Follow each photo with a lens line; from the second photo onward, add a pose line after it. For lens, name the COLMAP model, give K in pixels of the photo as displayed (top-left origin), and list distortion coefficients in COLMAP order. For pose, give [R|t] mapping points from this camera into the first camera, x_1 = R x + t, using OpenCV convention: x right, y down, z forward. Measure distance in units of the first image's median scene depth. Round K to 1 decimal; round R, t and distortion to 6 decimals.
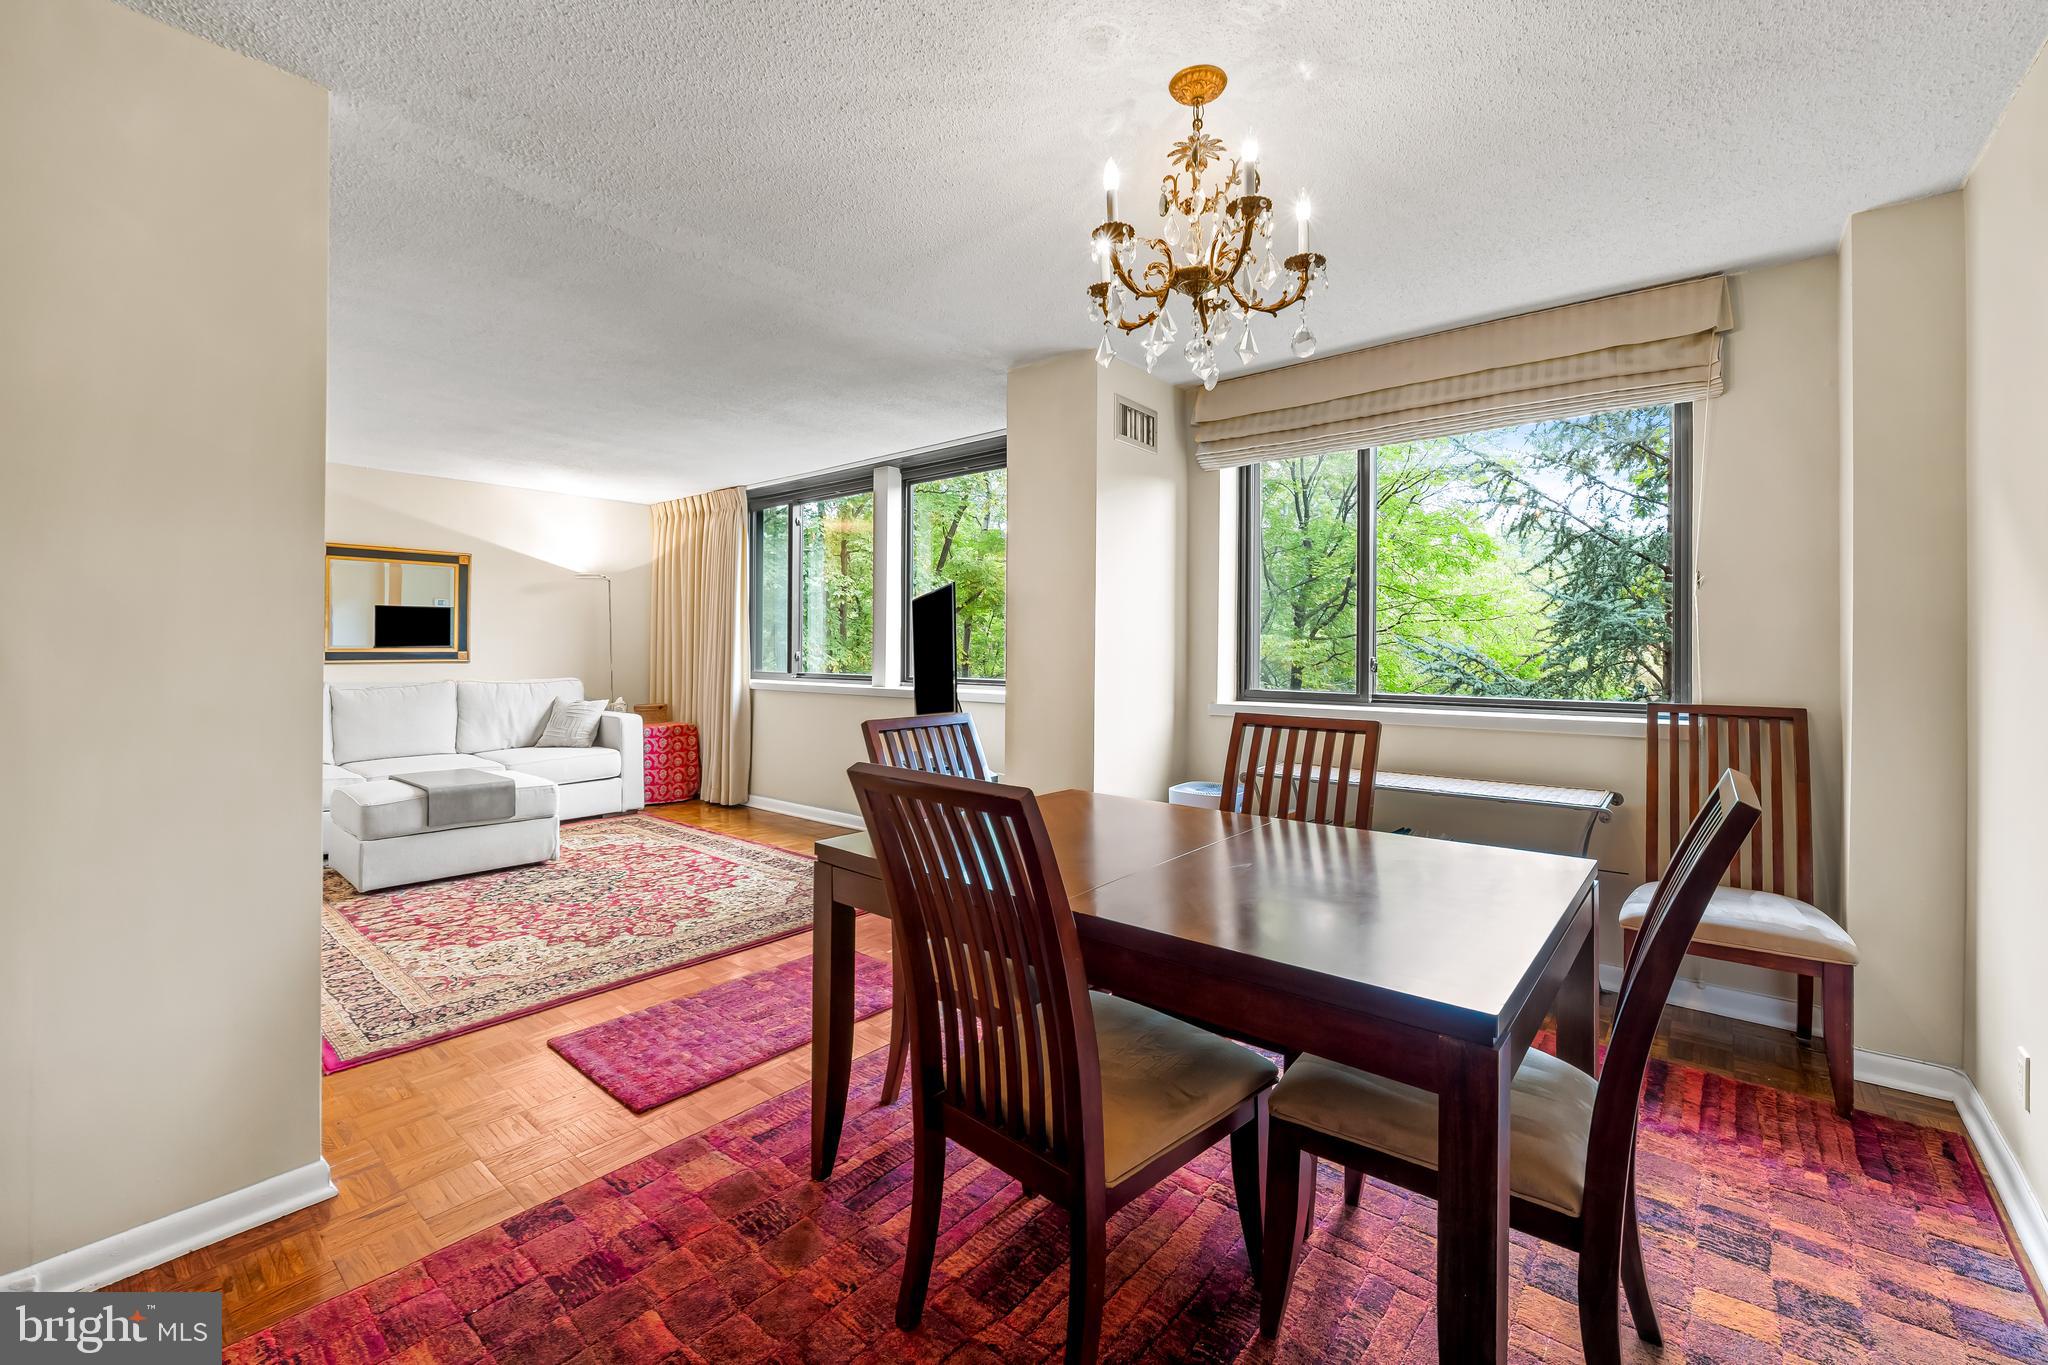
lens RADIAL K [[841.7, 0, 1024.9], [0, 841.7, 648.5], [0, 0, 1]] dist [-0.006885, 0.000242]
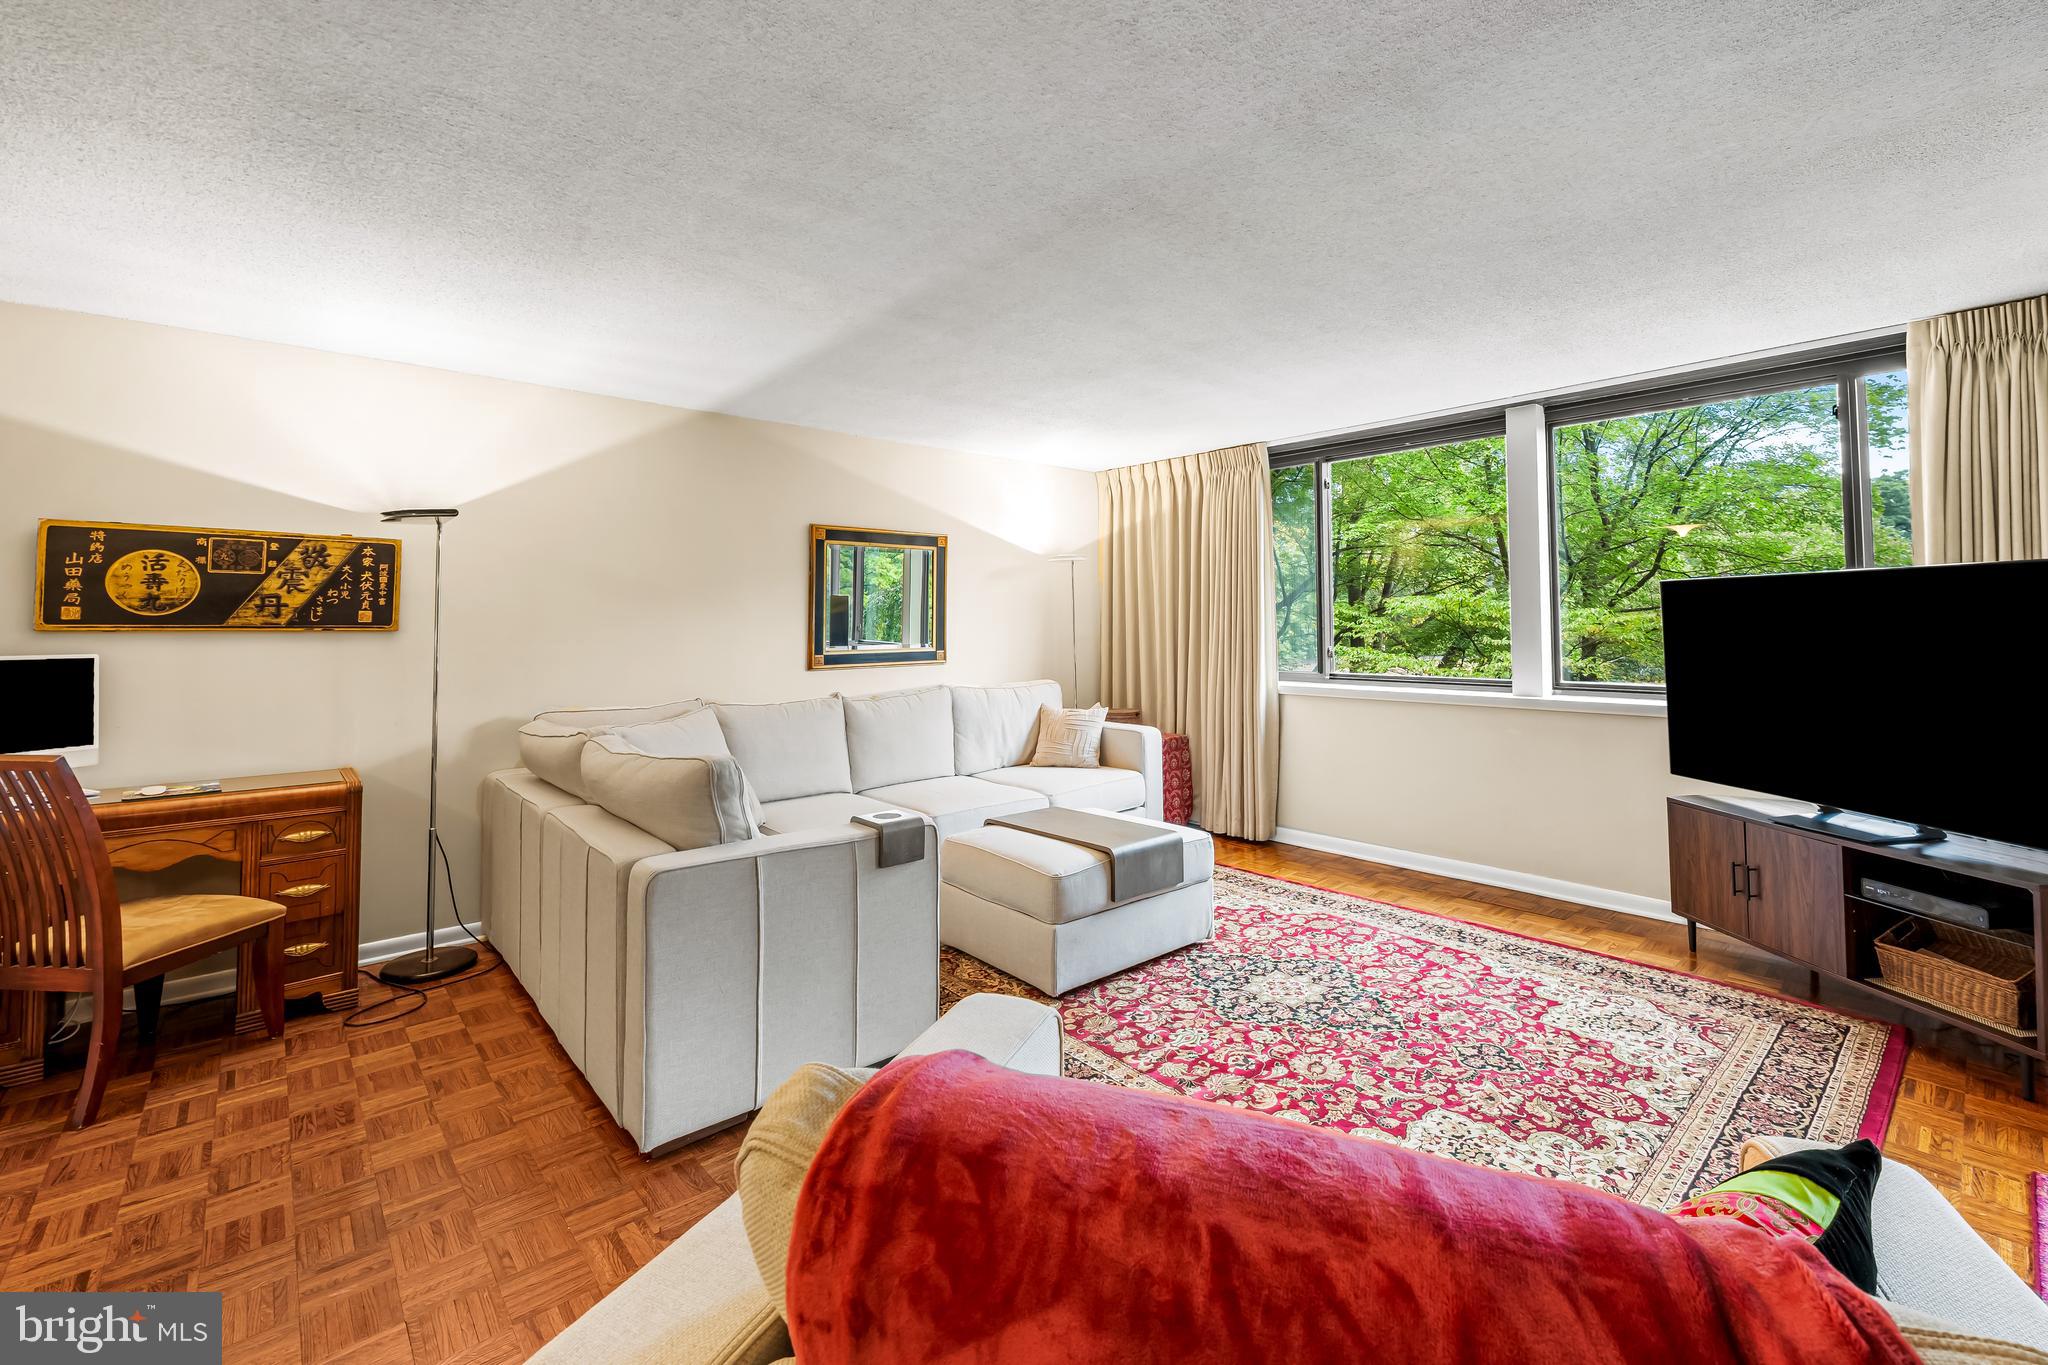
lens RADIAL K [[861.4, 0, 1026.9], [0, 861.4, 599.5], [0, 0, 1]] dist [-0.007672, 0.000093]
pose [[0.989307, -0.015500, -0.145025, -0.495255], [0.011428, 0.999518, -0.028869, -0.023054], [0.145403, 0.026903, 0.989007, 0.175791]]
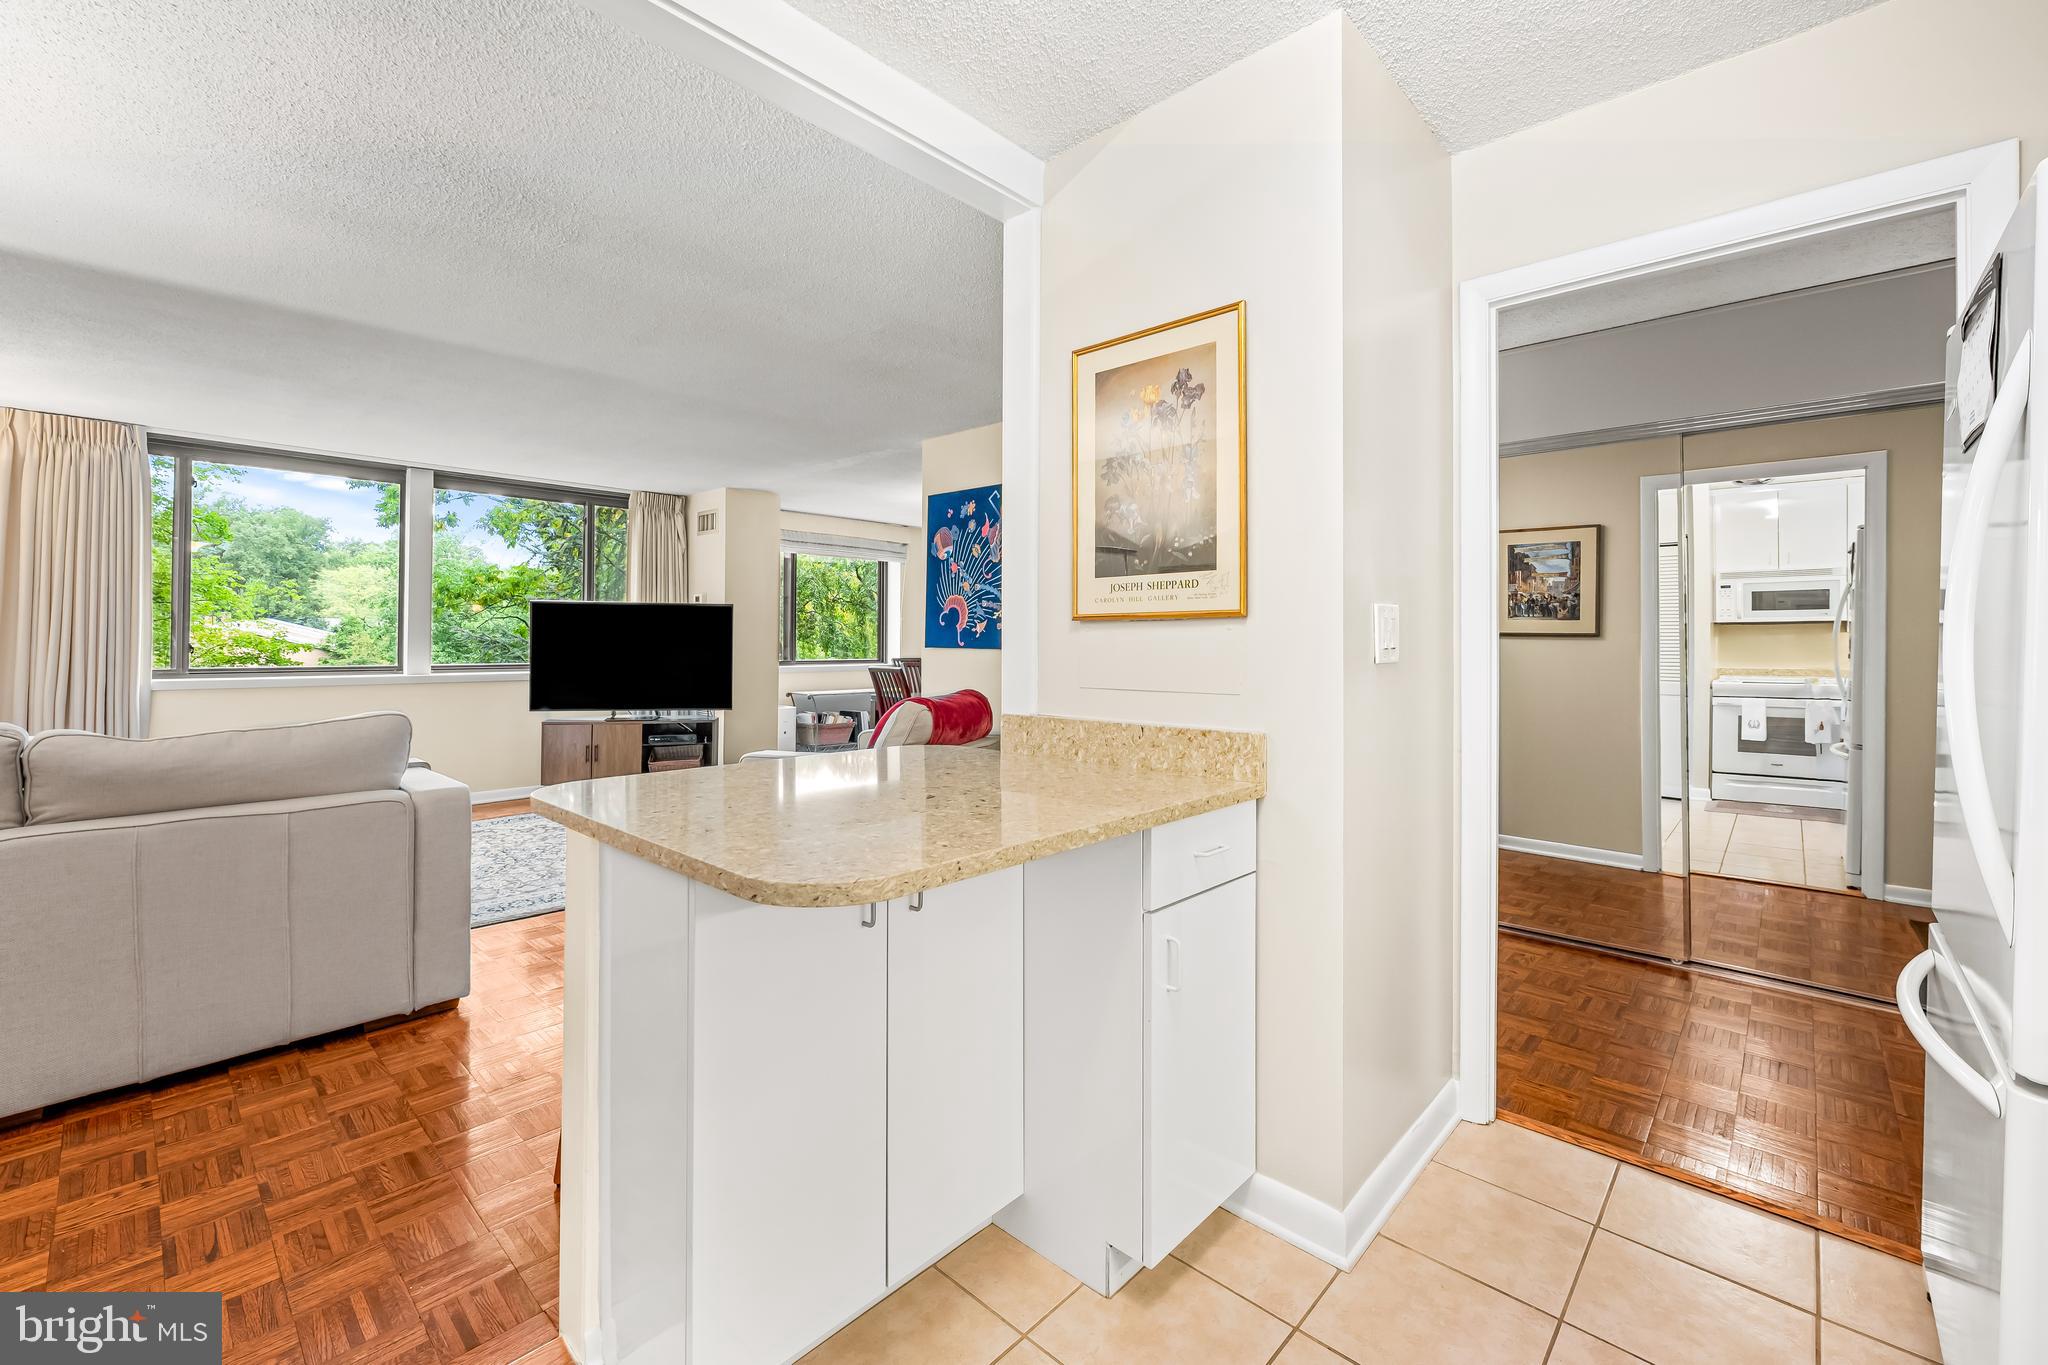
lens RADIAL K [[841.7, 0, 1024.9], [0, 841.7, 648.5], [0, 0, 1]] dist [-0.006885, 0.000242]
pose [[0.045813, -0.010887, 0.998891, -1.172842], [-0.003380, 0.999933, 0.011053, -0.002527], [-0.998944, -0.003882, 0.045773, 0.186036]]
